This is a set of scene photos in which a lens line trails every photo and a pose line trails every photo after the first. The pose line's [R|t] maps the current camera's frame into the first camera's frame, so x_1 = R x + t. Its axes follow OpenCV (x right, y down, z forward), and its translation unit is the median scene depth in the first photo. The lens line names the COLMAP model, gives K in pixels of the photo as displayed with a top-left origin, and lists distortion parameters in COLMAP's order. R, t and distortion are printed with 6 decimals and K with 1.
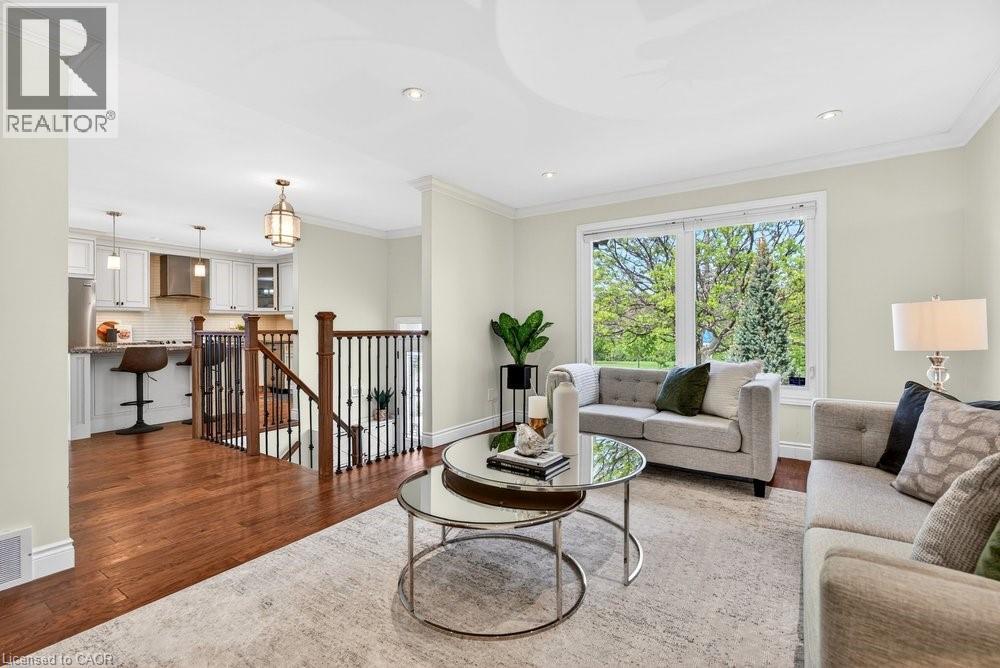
lens RADIAL K [[456.7, 0, 497.8], [0, 456.7, 327.8], [0, 0, 1]] dist [-0.000917, -0.000290]
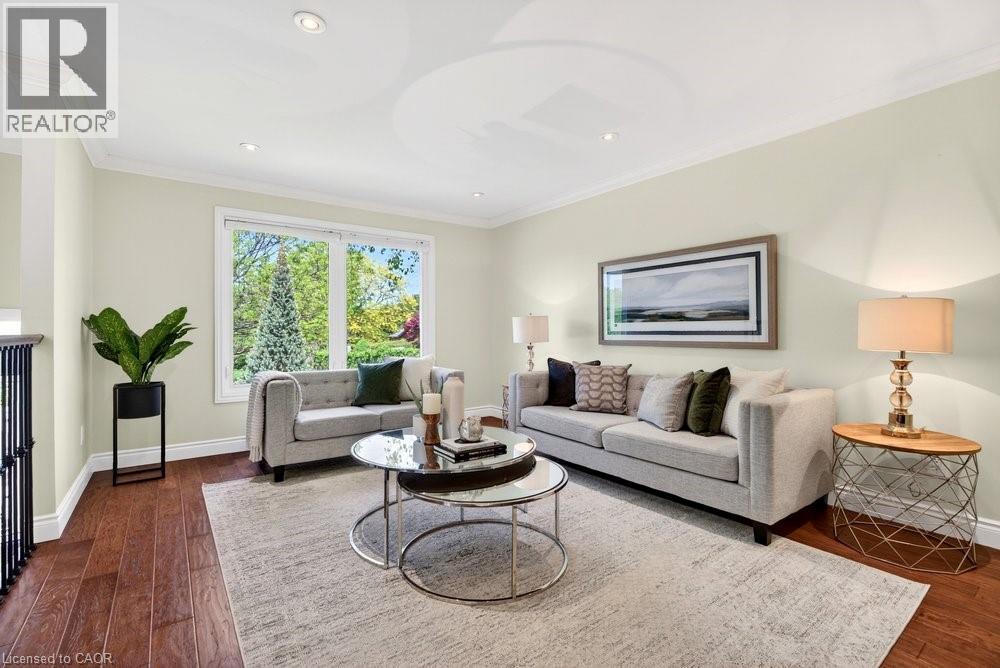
lens RADIAL K [[456.7, 0, 497.8], [0, 456.7, 327.8], [0, 0, 1]] dist [-0.000917, -0.000290]
pose [[0.331941, 0.006693, 0.943276, -0.442301], [0.000798, 0.999972, -0.007376, 0.001853], [-0.943300, 0.003201, 0.331927, 0.251649]]
